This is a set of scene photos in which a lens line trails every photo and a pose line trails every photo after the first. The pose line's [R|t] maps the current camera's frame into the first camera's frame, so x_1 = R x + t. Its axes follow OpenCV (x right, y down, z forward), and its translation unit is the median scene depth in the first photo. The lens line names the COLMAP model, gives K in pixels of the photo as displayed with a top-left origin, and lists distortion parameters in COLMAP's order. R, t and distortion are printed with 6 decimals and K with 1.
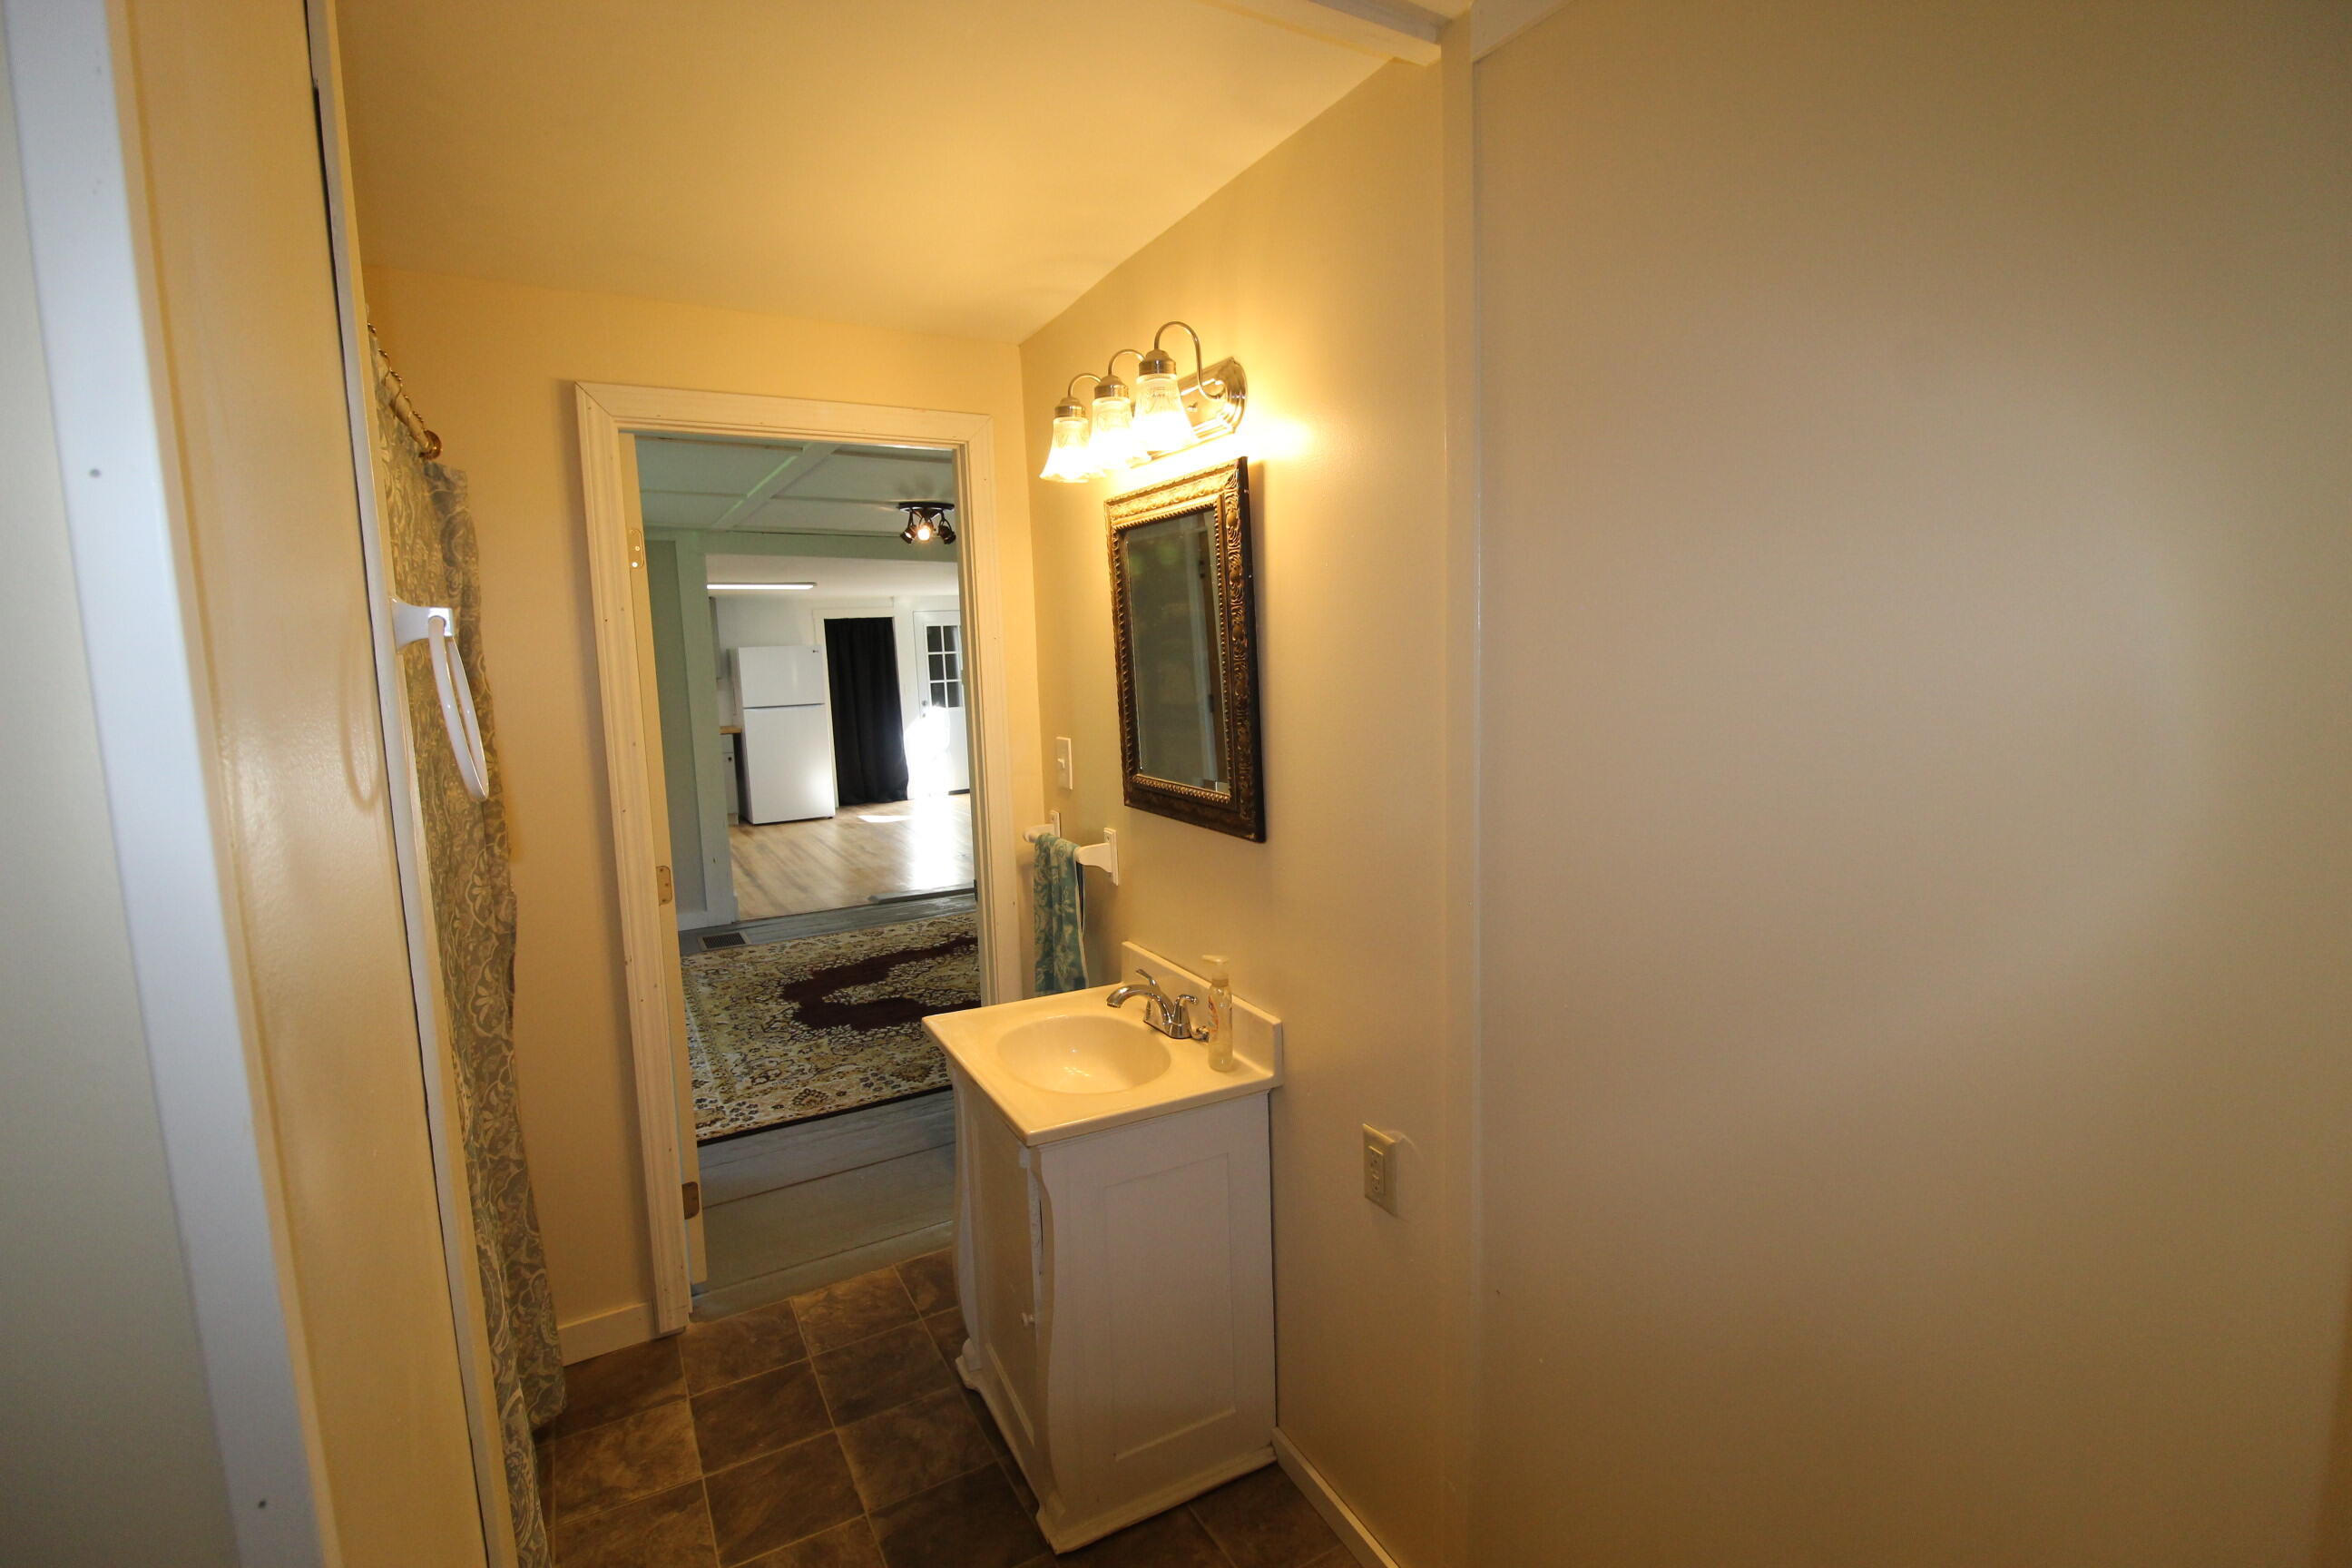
lens RADIAL K [[1092.8, 0, 1178.2], [0, 1092.8, 784.4], [0, 0, 1]] dist [-0.015188, -0.001374]
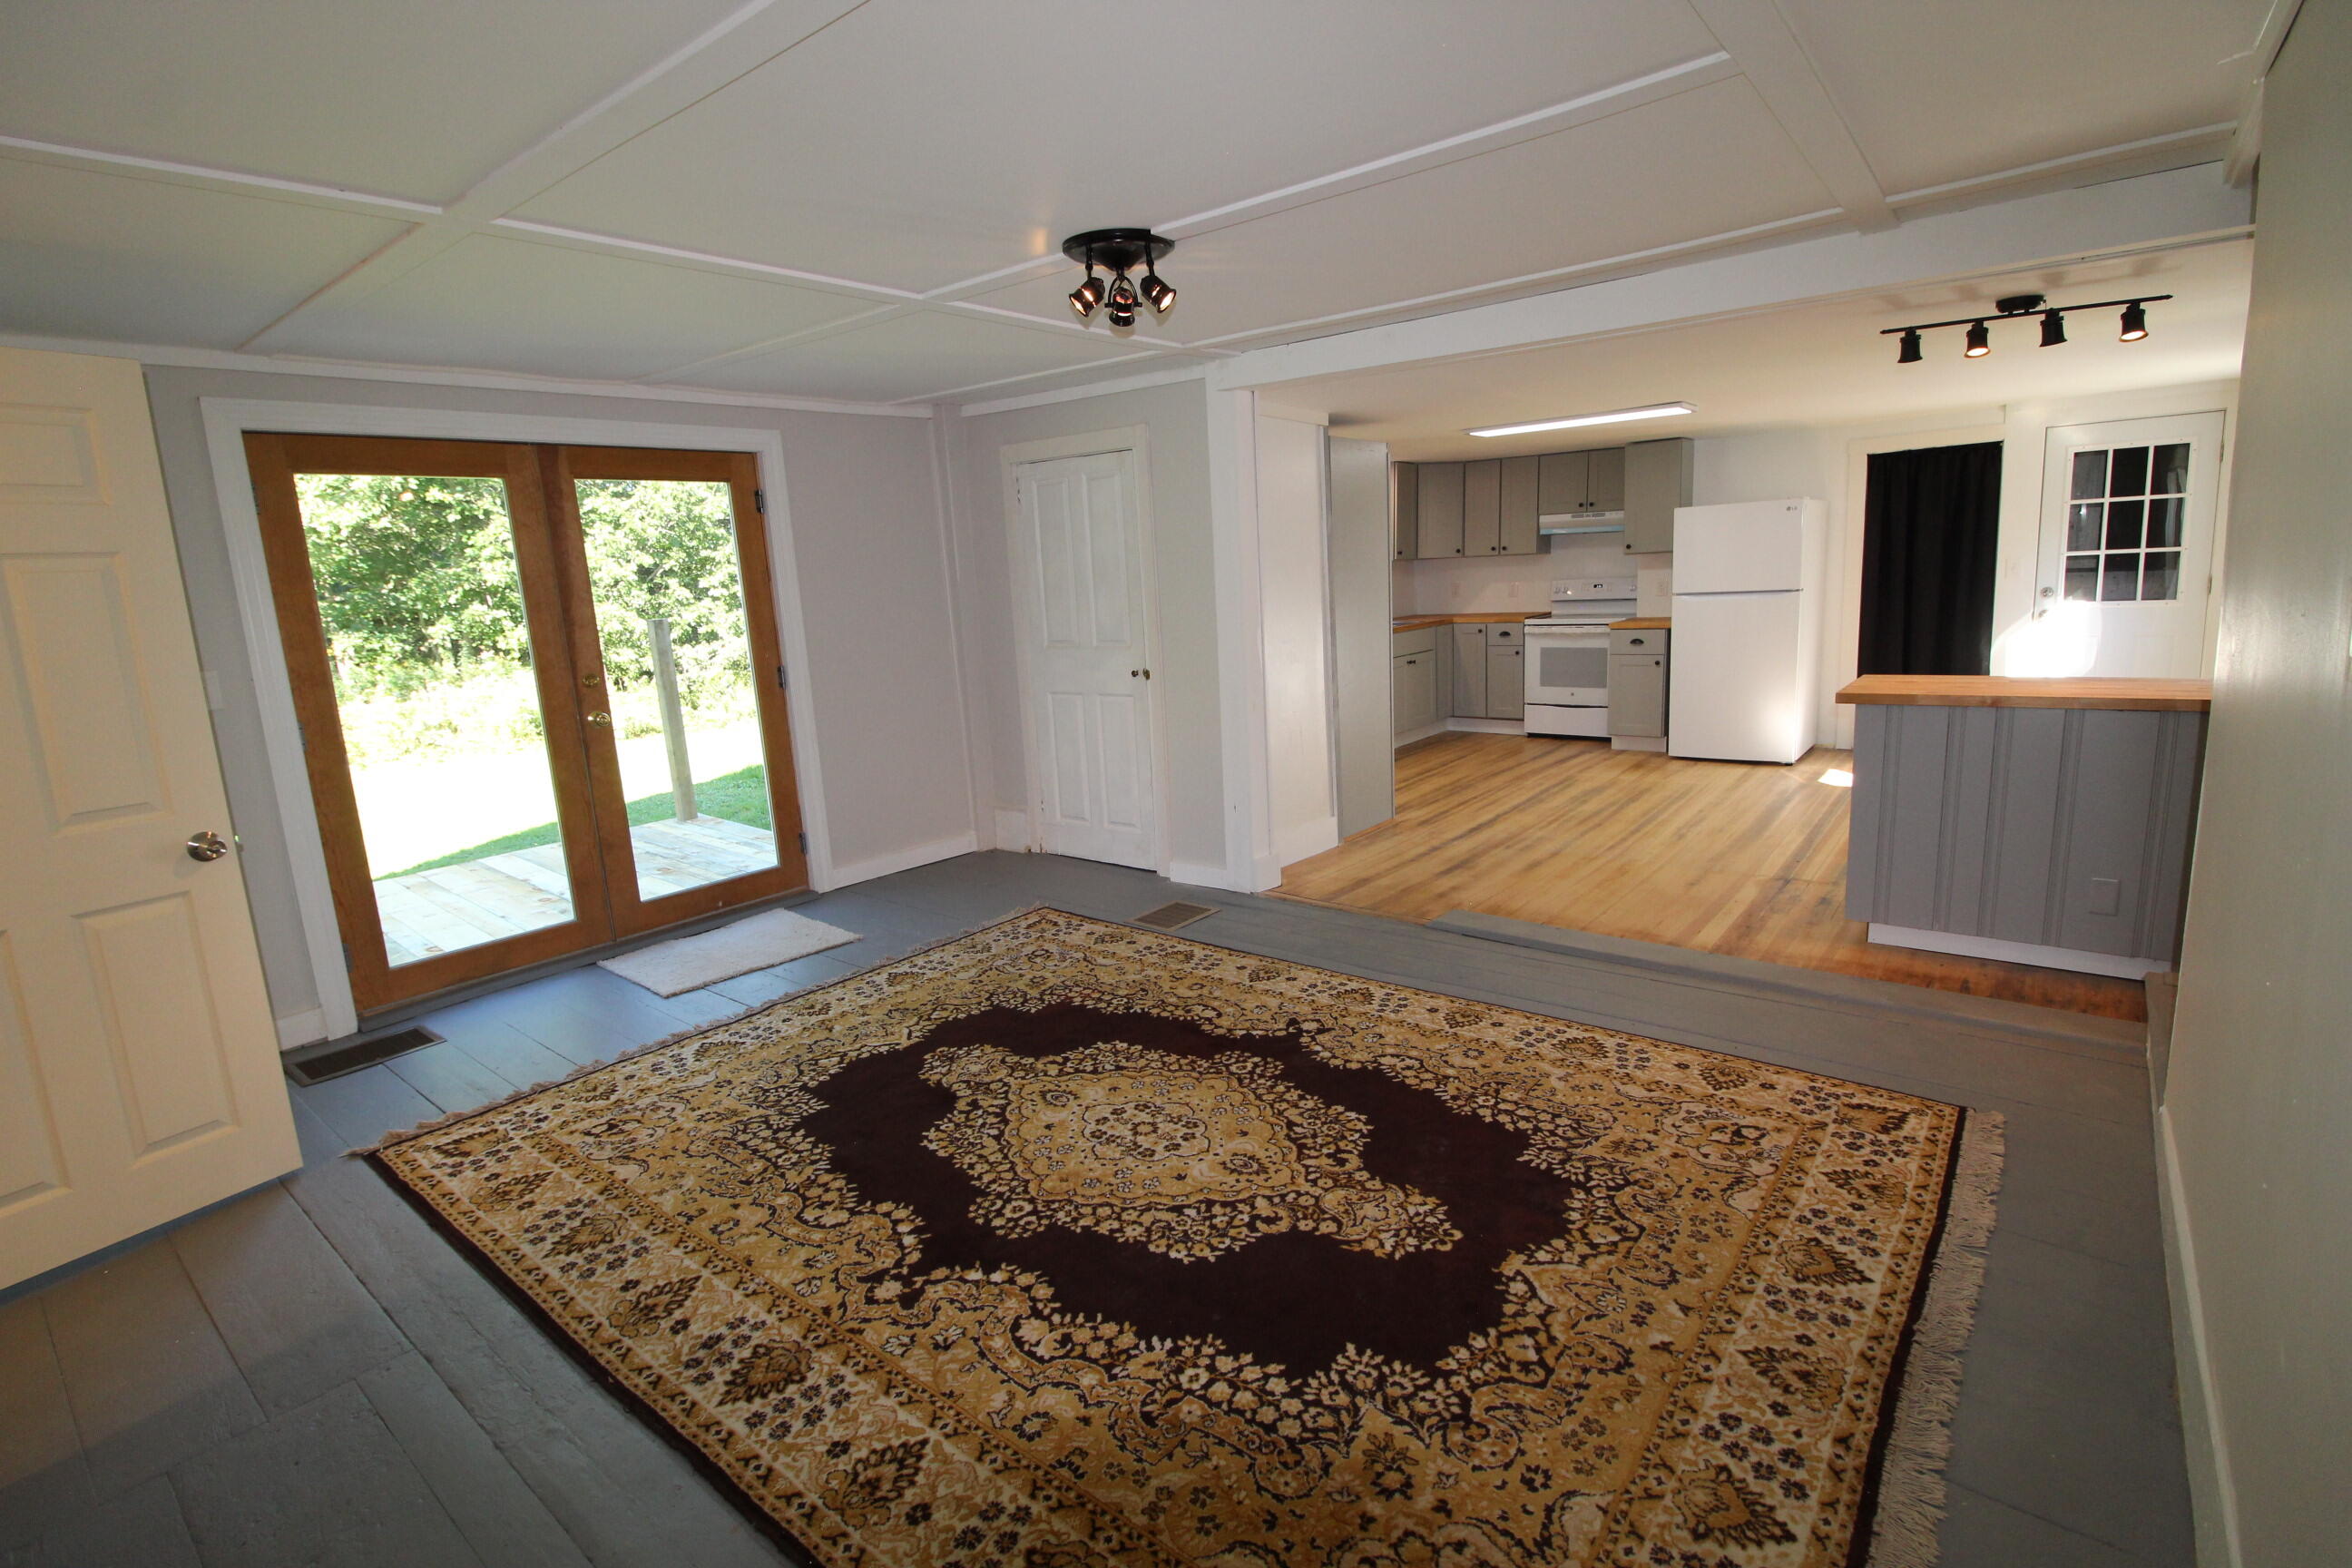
lens RADIAL K [[1092.8, 0, 1173.9], [0, 1092.8, 781.3], [0, 0, 1]] dist [-0.015188, -0.001374]
pose [[0.362648, 0.177374, -0.914891, 0.307014], [-0.072076, 0.984118, 0.162225, -0.083862], [0.929135, 0.007111, 0.369672, 0.872977]]
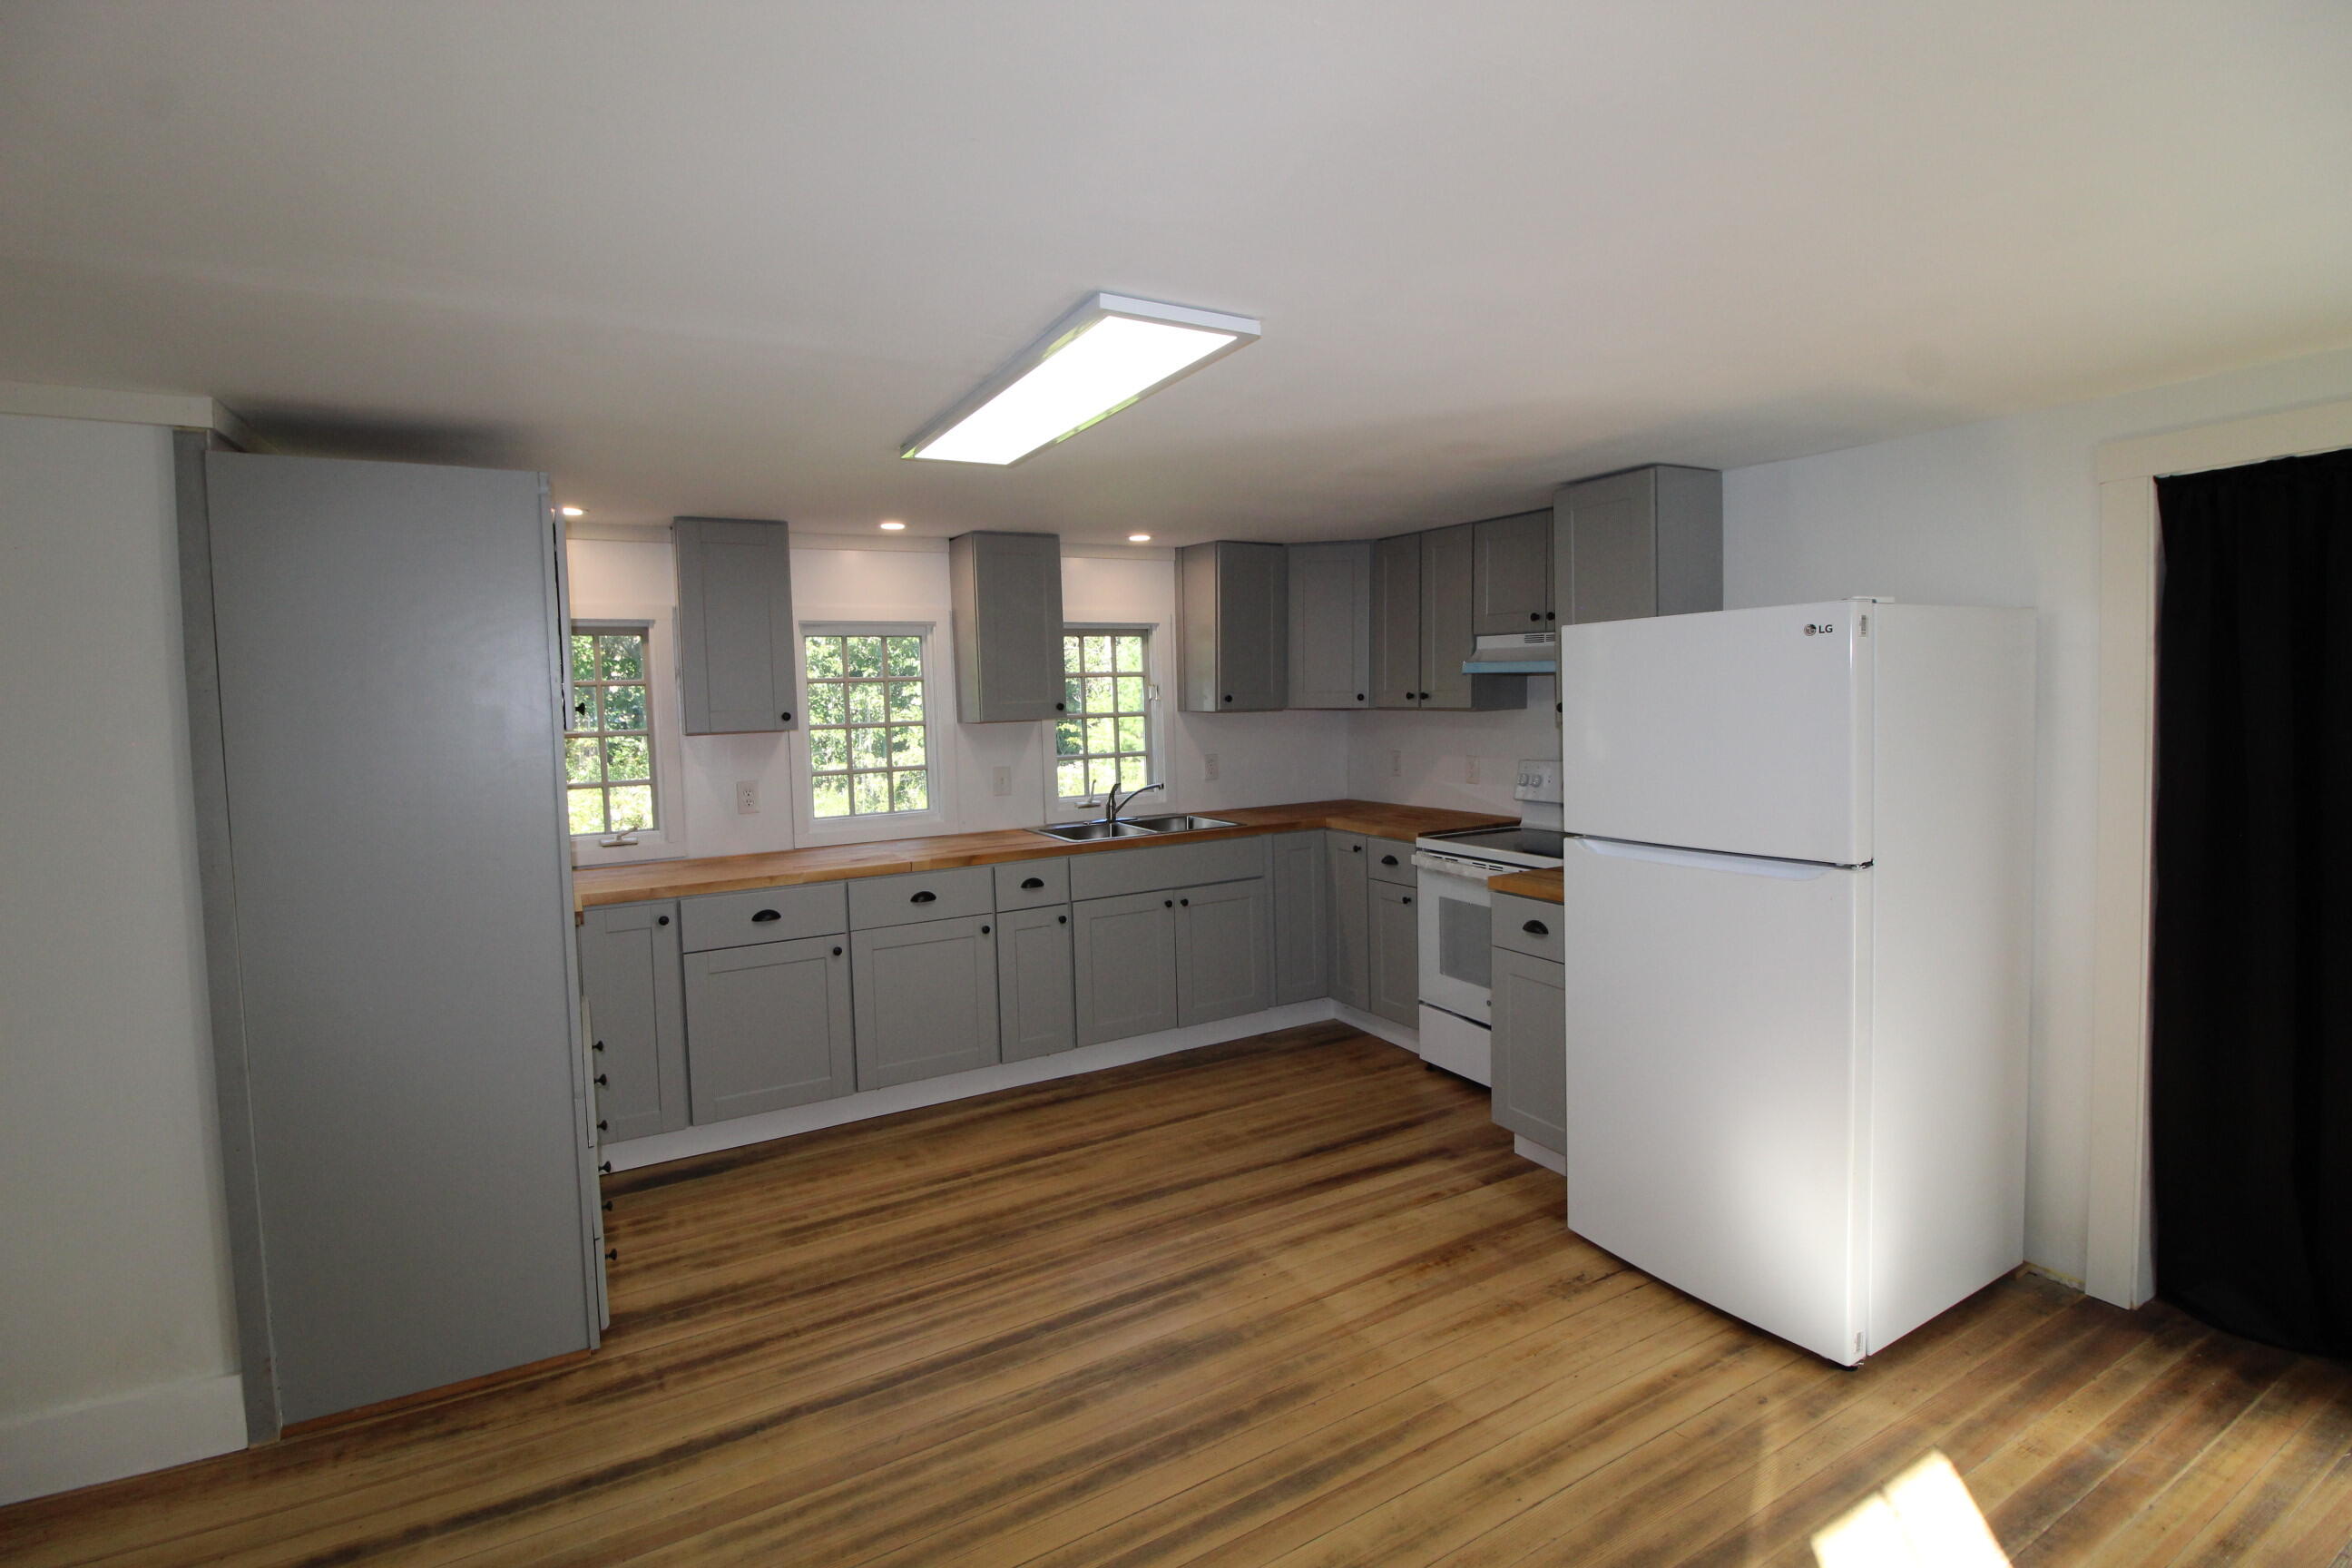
lens RADIAL K [[1092.8, 0, 1177.1], [0, 1092.8, 768.4], [0, 0, 1]] dist [-0.015188, -0.001374]
pose [[0.006809, 0.086696, -0.996212, -0.257156], [-0.107808, 0.990492, 0.085462, -0.206355], [0.994148, 0.106818, 0.016090, 1.824641]]
